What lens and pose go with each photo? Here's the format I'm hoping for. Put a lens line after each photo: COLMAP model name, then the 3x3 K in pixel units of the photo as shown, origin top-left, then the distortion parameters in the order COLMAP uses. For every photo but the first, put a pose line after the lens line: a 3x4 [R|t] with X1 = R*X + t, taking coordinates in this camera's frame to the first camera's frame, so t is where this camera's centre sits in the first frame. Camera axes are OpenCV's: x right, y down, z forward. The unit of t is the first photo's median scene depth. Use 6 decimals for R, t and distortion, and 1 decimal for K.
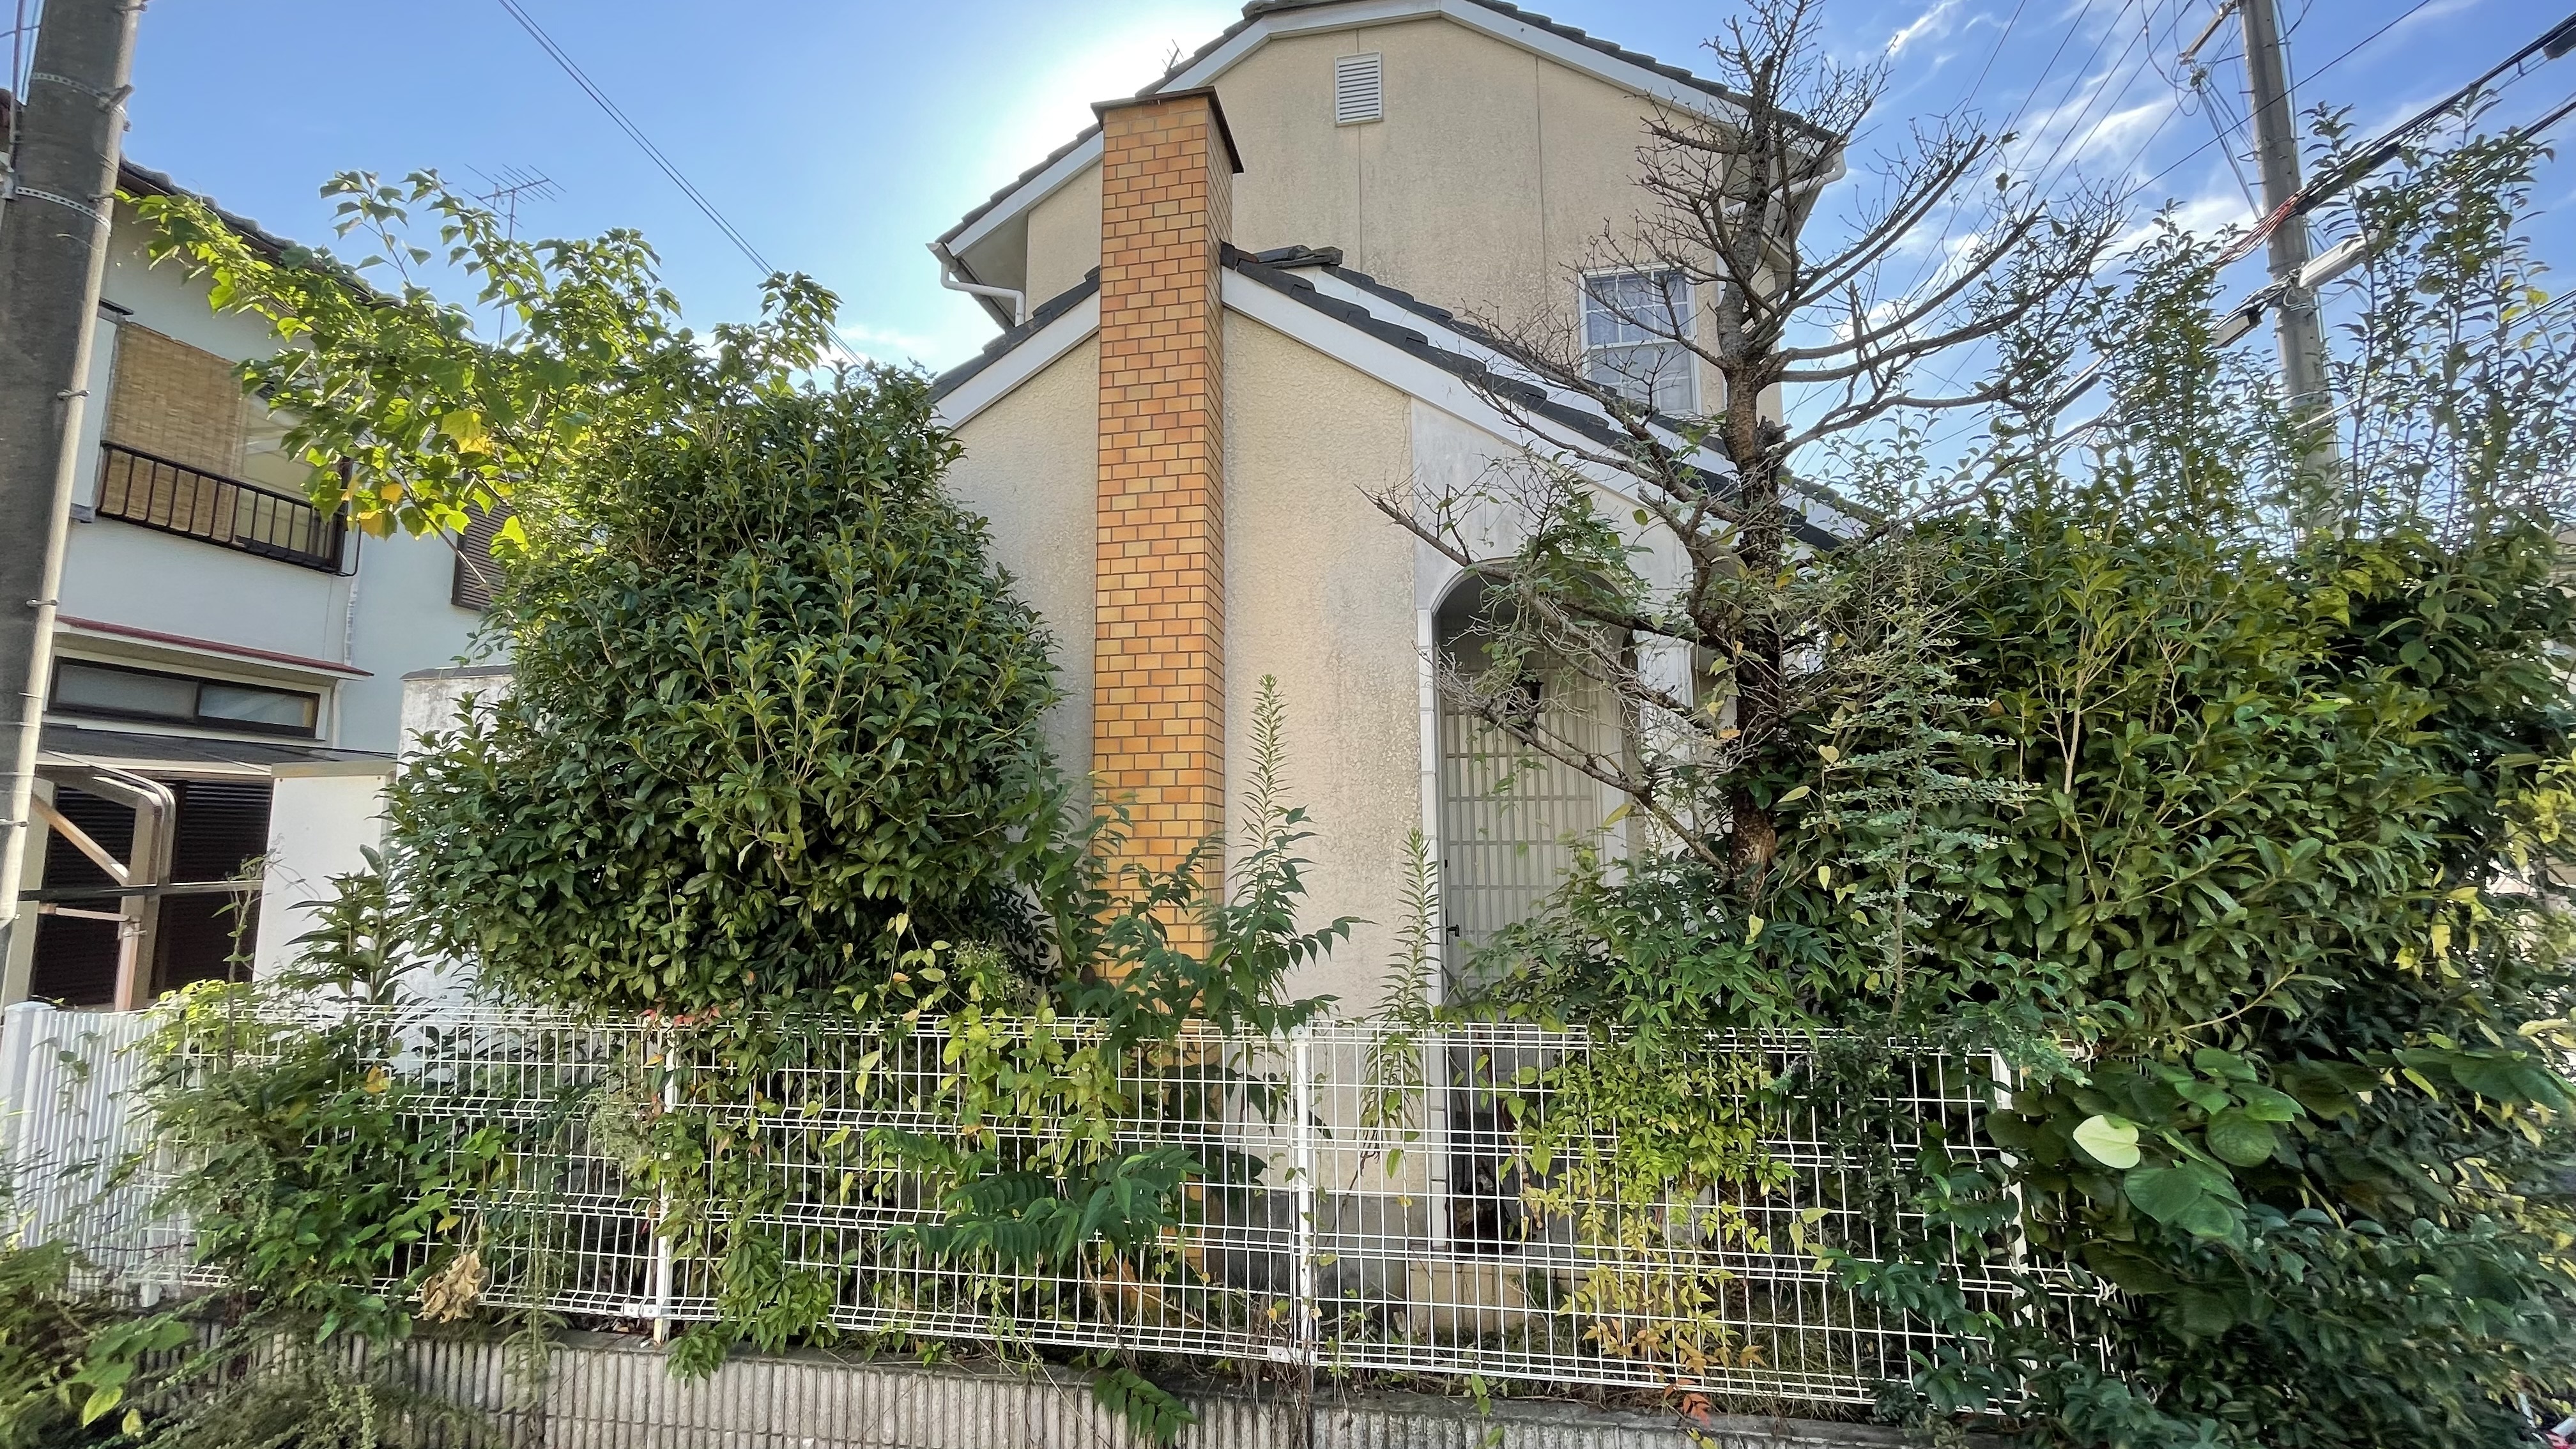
lens RADIAL K [[979.0, 0, 1287.8], [0, 979.0, 744.3], [0, 0, 1]] dist [0.008668, 0.000113]
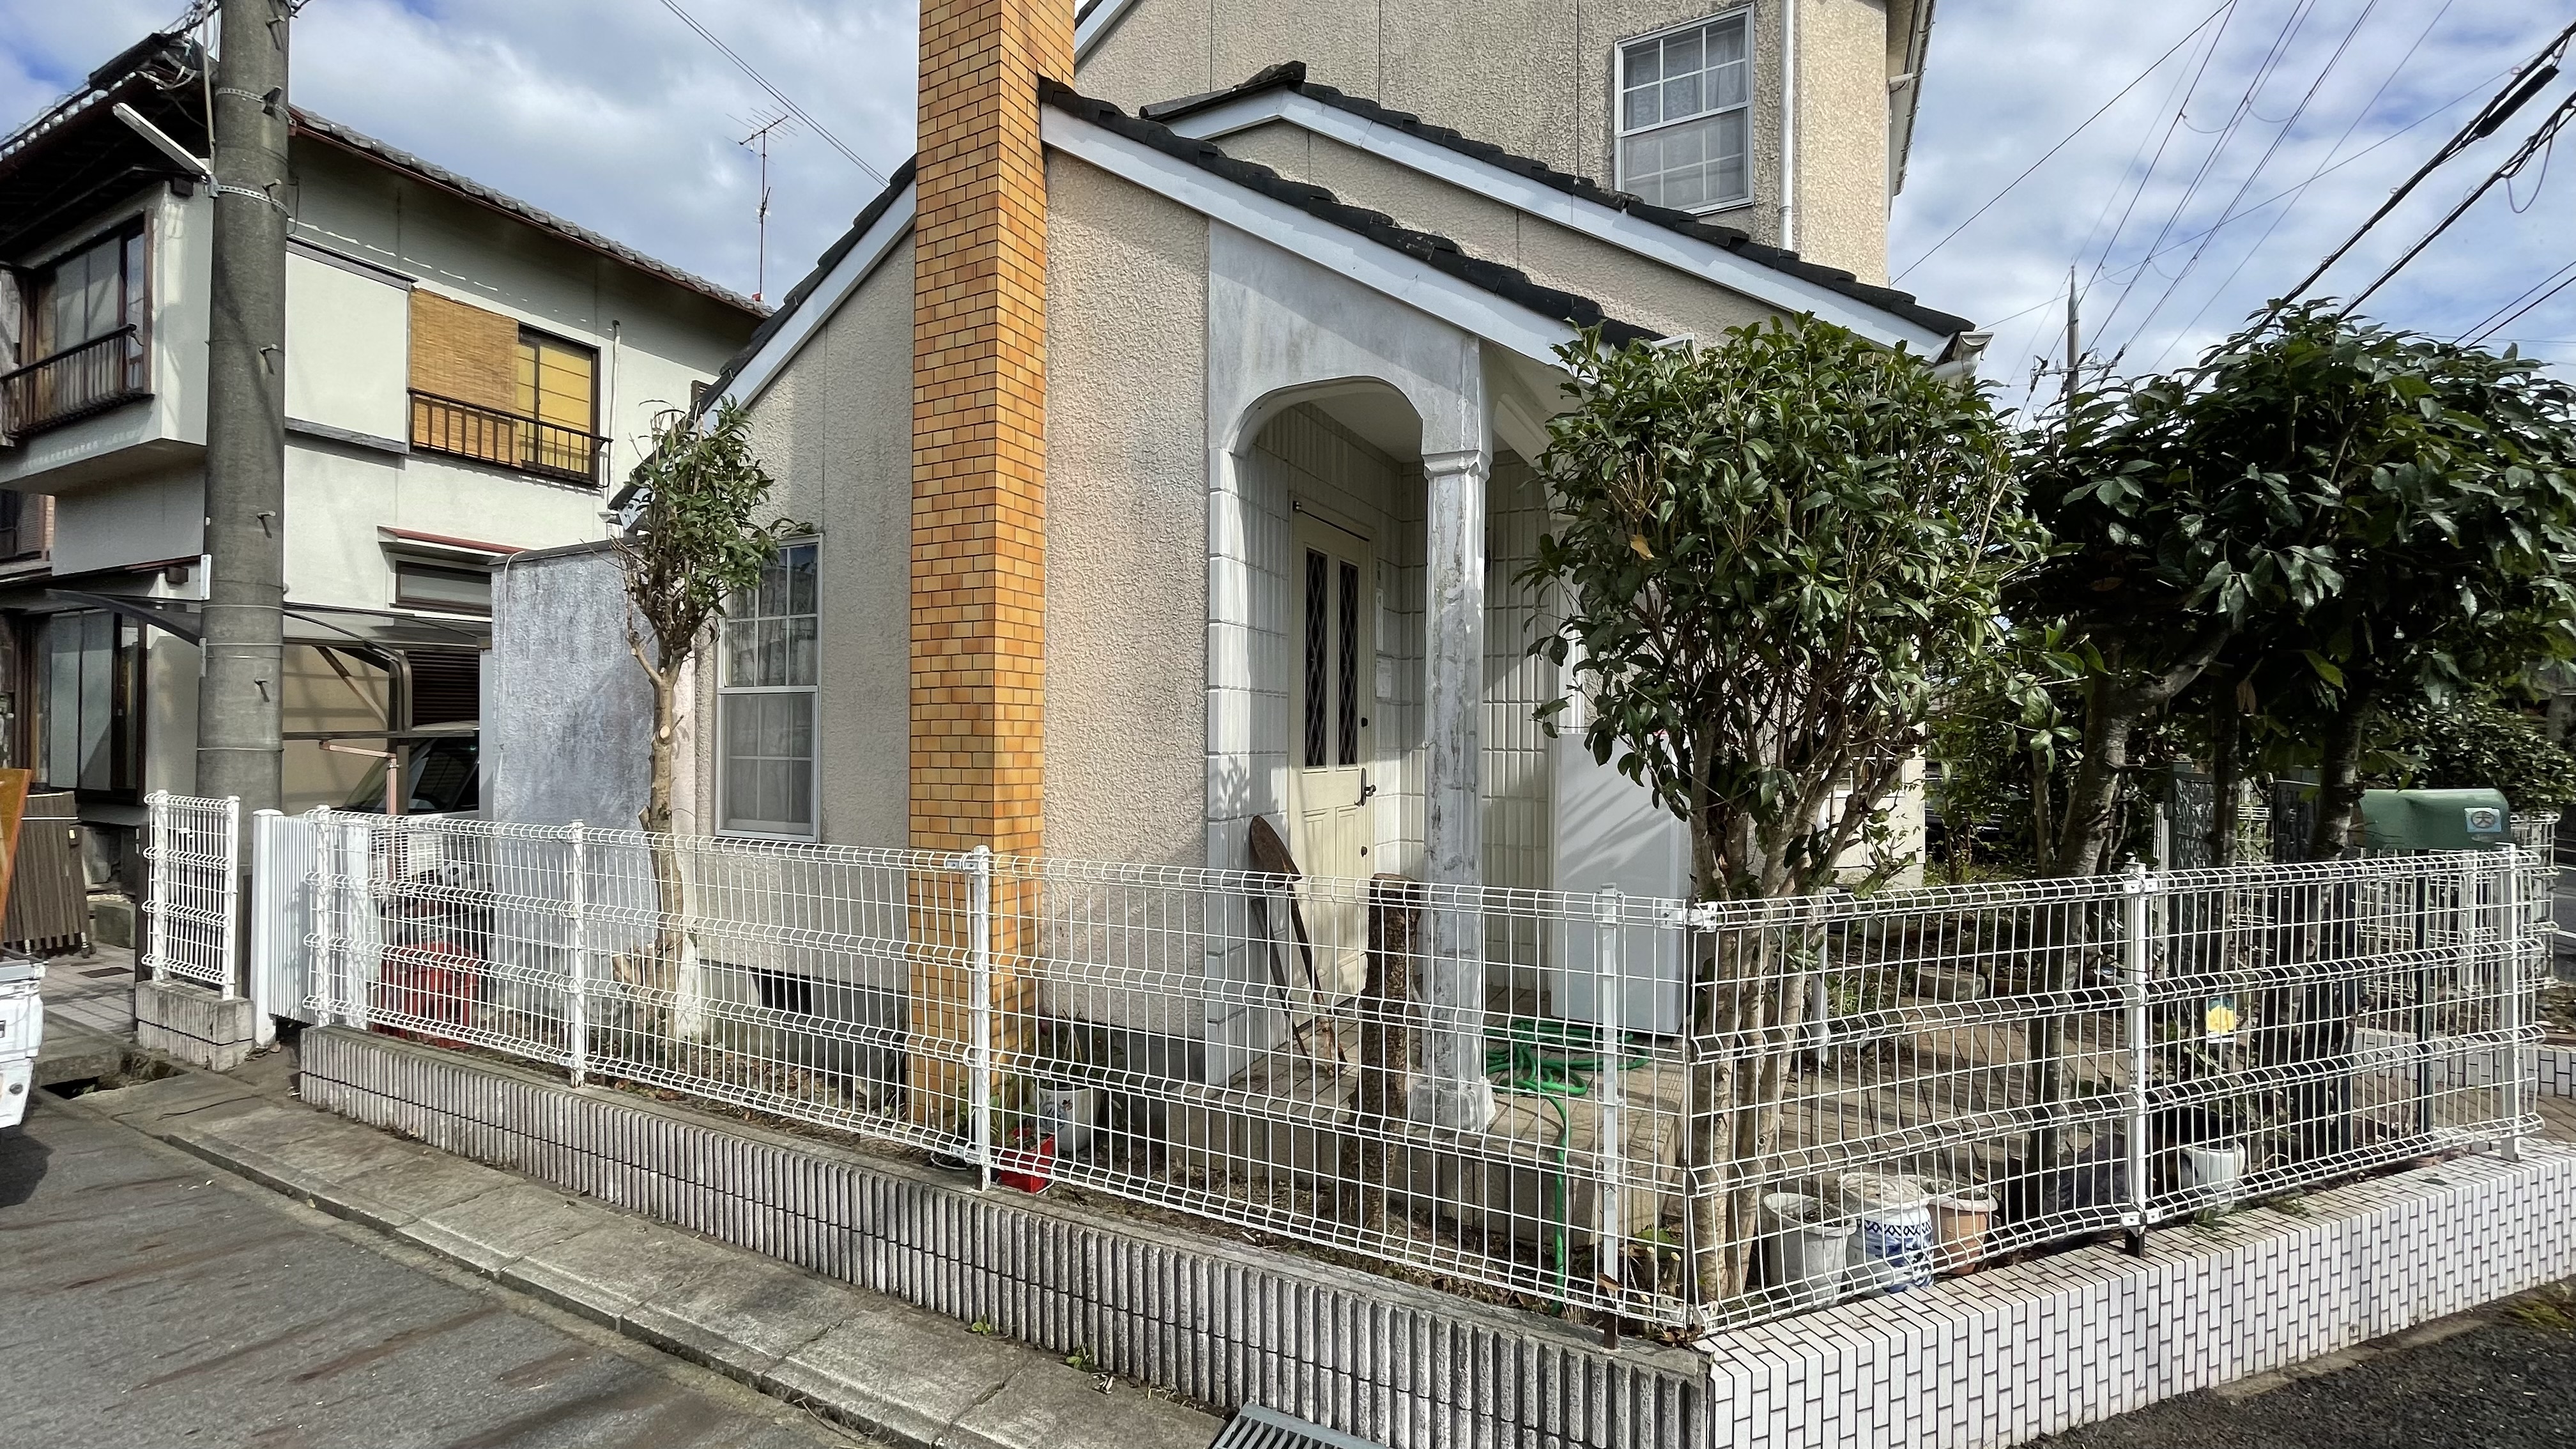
lens RADIAL K [[1058.6, 0, 1295.6], [0, 1058.6, 725.7], [0, 0, 1]] dist [-0.004456, -0.001250]
pose [[0.956710, 0.017517, -0.290514, 0.330237], [0.004500, 0.997177, 0.074945, 0.033057], [0.291007, -0.073008, 0.953931, 0.016936]]
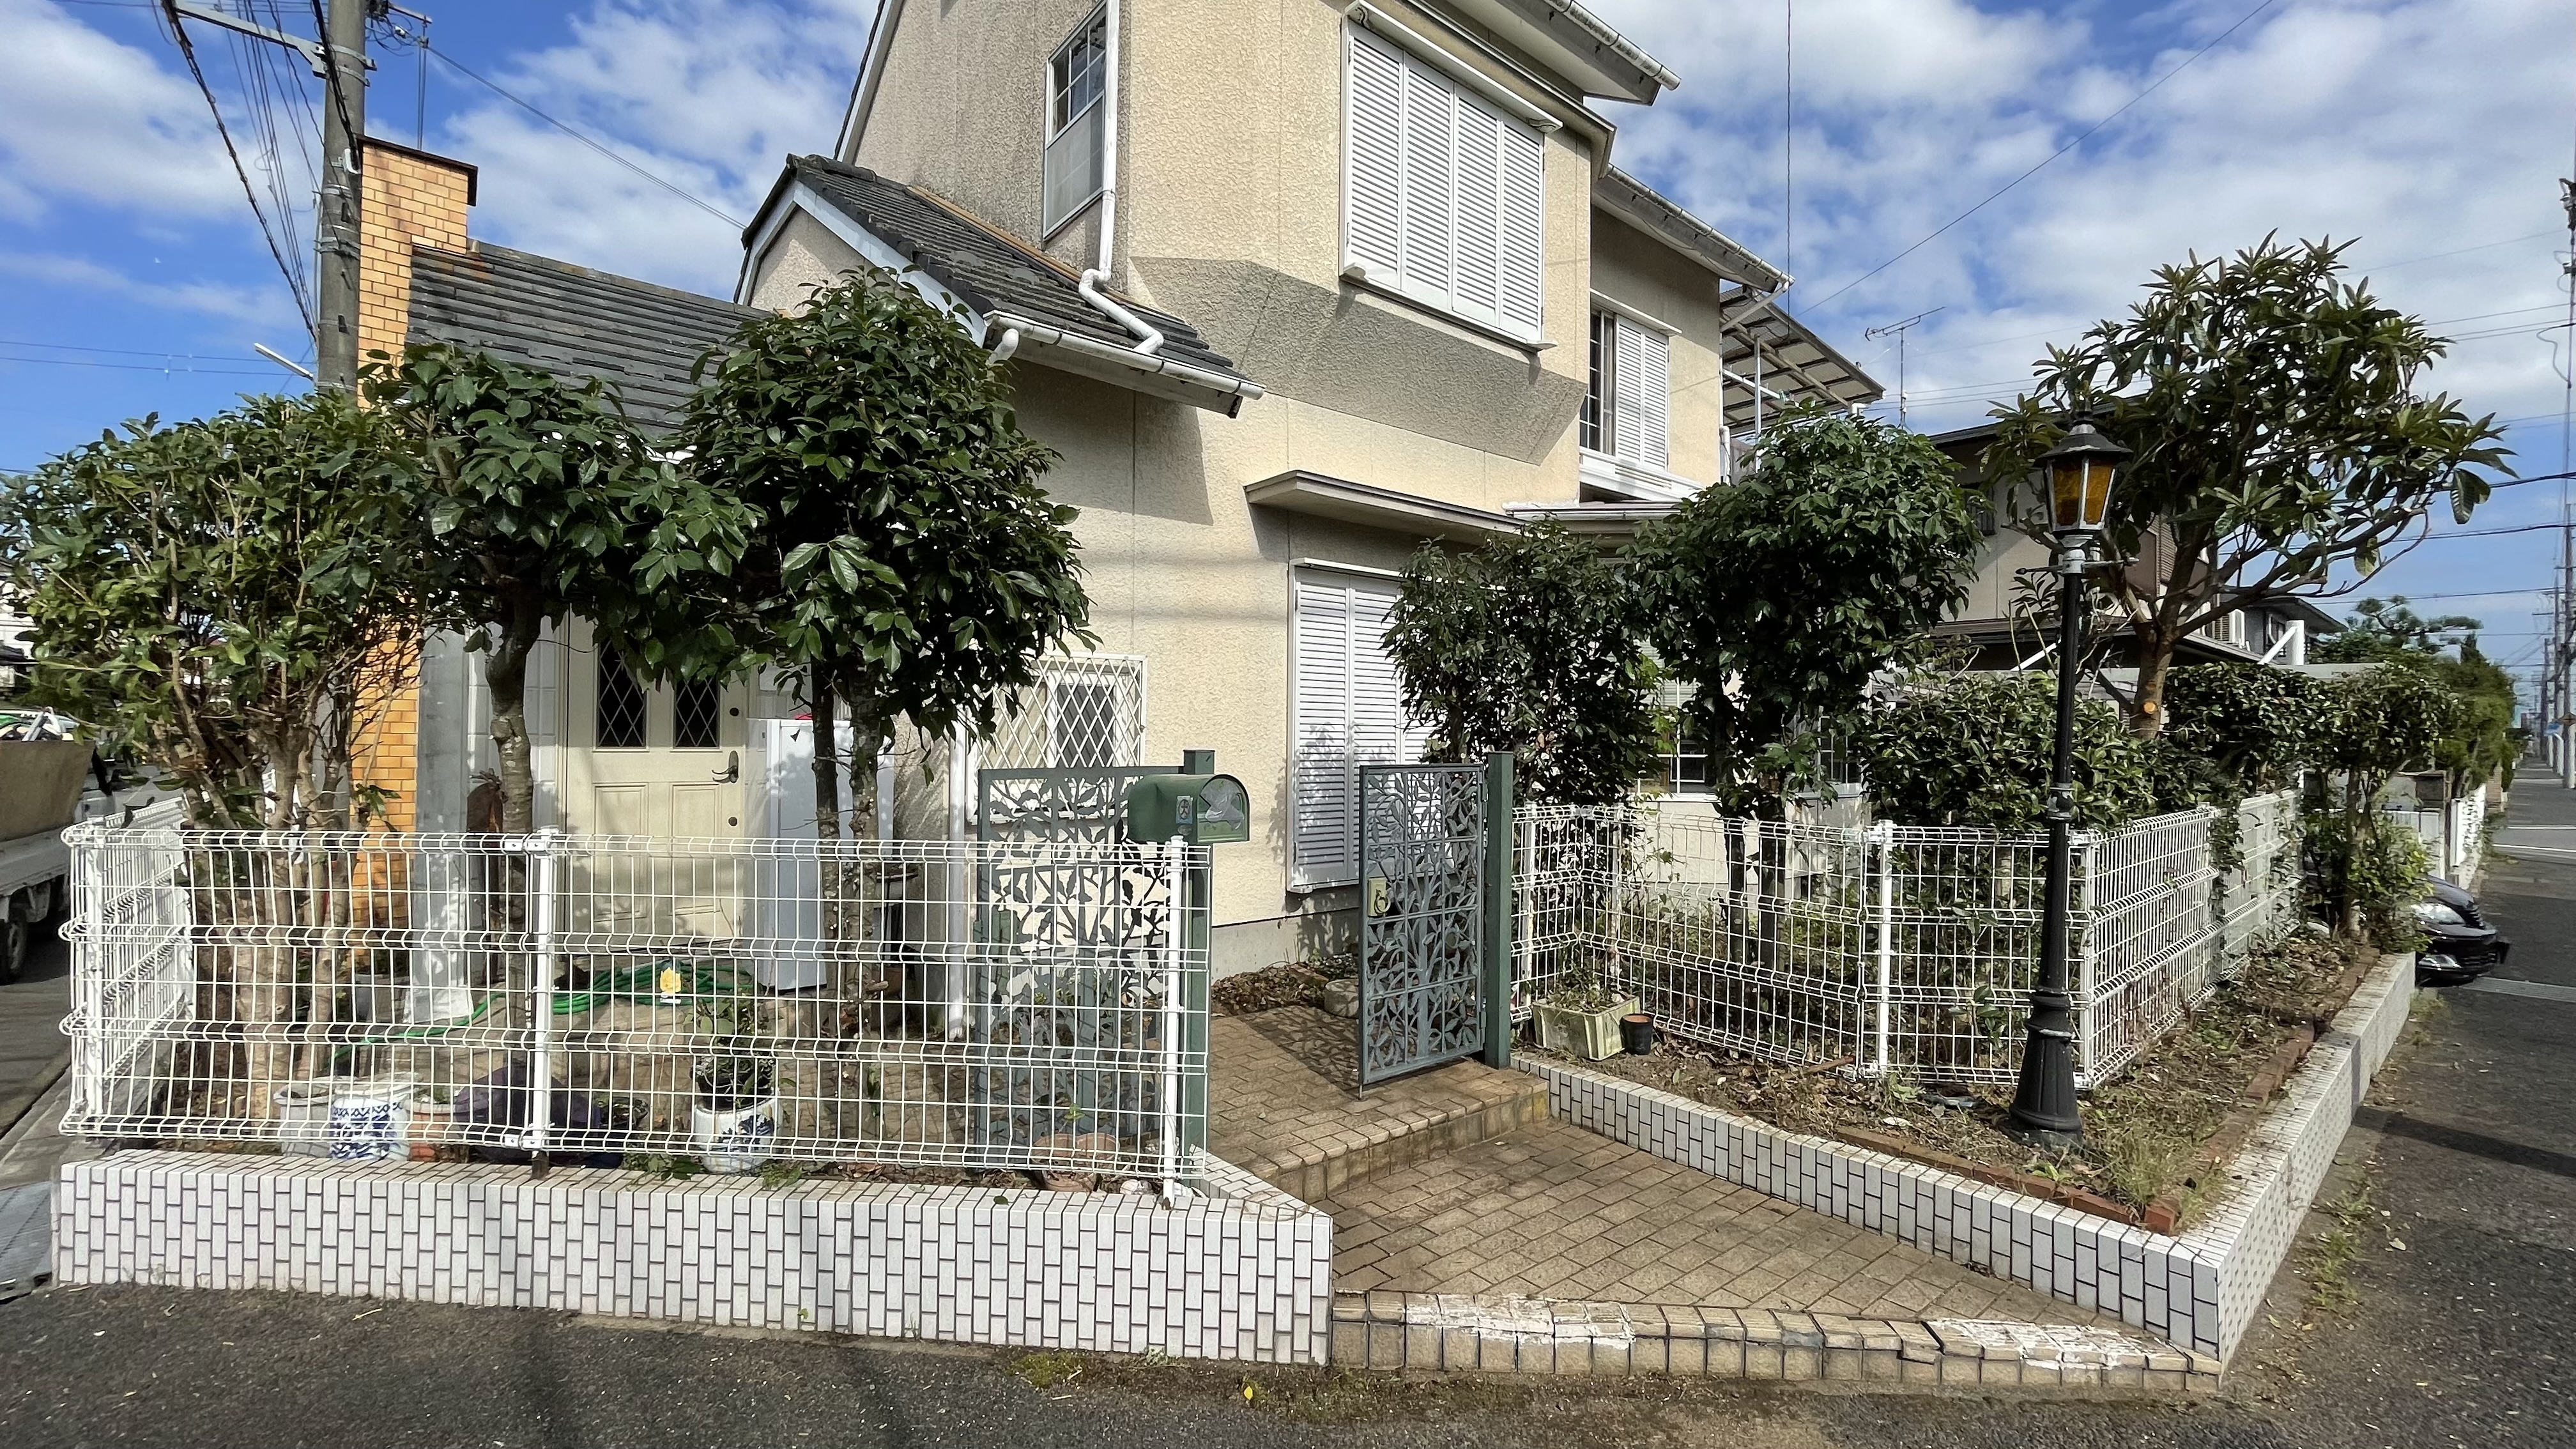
lens RADIAL K [[1058.6, 0, 1284.9], [0, 1058.6, 728.8], [0, 0, 1]] dist [-0.004456, -0.001250]
pose [[0.753352, 0.014614, -0.657455, 1.160419], [0.037524, 0.997169, 0.065162, 0.063011], [0.656546, -0.073760, 0.750671, 0.417042]]
